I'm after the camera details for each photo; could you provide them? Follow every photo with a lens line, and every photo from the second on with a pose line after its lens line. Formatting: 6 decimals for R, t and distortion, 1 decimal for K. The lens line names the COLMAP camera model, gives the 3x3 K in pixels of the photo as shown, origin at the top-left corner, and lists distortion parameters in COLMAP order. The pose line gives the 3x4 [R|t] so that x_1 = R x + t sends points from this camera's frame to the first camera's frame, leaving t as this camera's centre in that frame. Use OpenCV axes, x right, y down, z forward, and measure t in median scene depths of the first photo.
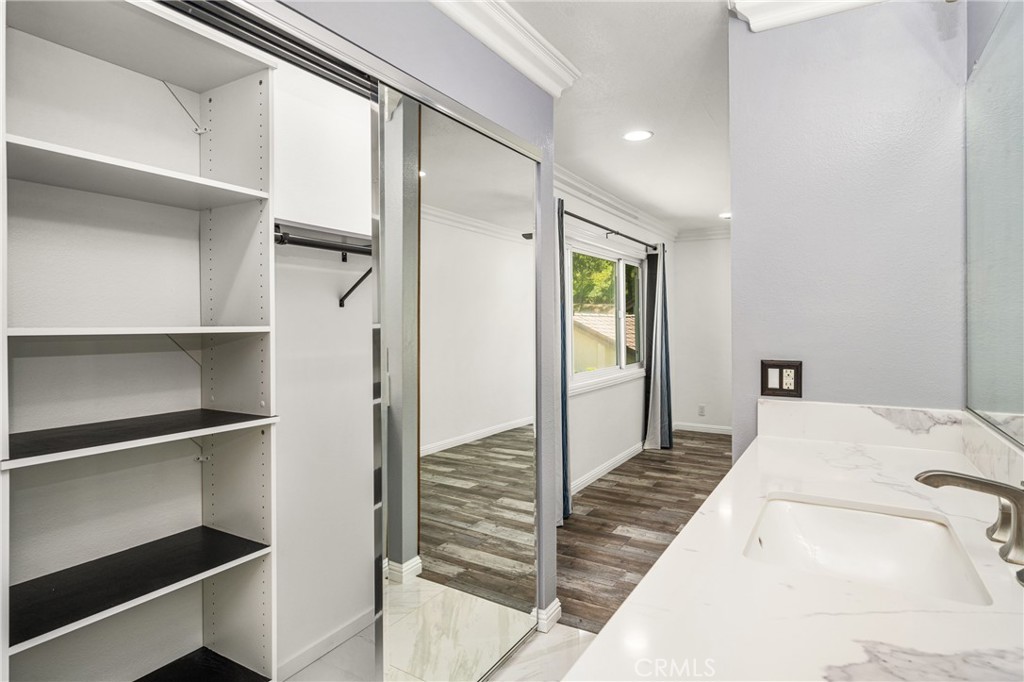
lens RADIAL K [[557.2, 0, 511.3], [0, 557.2, 327.0], [0, 0, 1]] dist [0.002779, -0.000736]
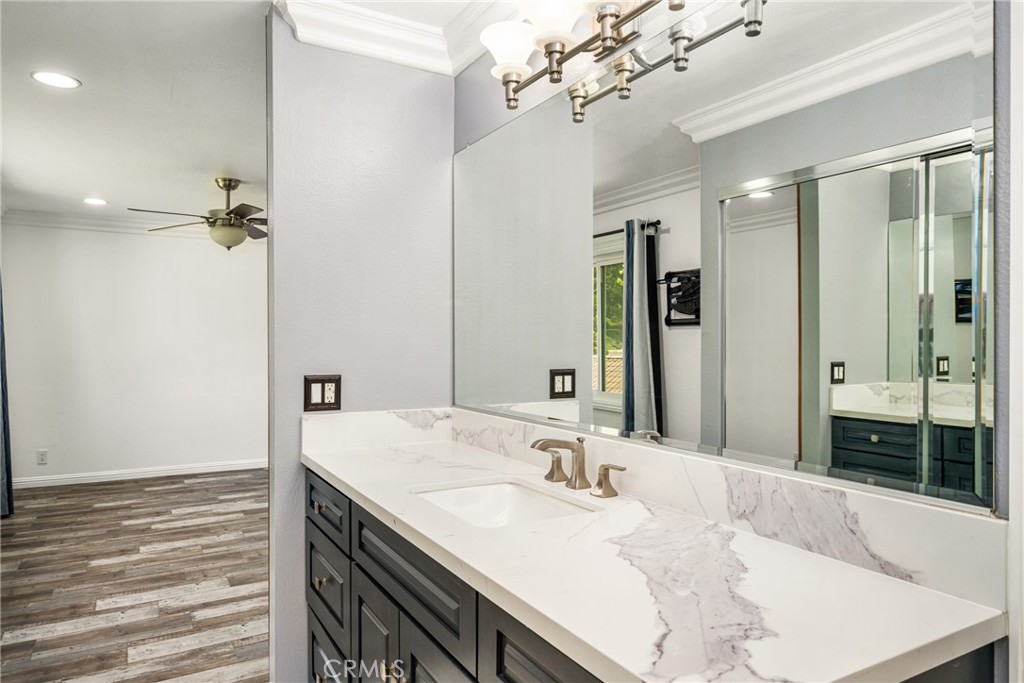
lens RADIAL K [[653.4, 0, 510.6], [0, 653.4, 341.6], [0, 0, 1]] dist [0.006442, -0.001703]
pose [[0.492384, 0.006823, 0.870351, -0.368802], [-0.000966, 0.999973, -0.007293, 0.007005], [-0.870378, 0.002750, 0.492377, 0.110831]]
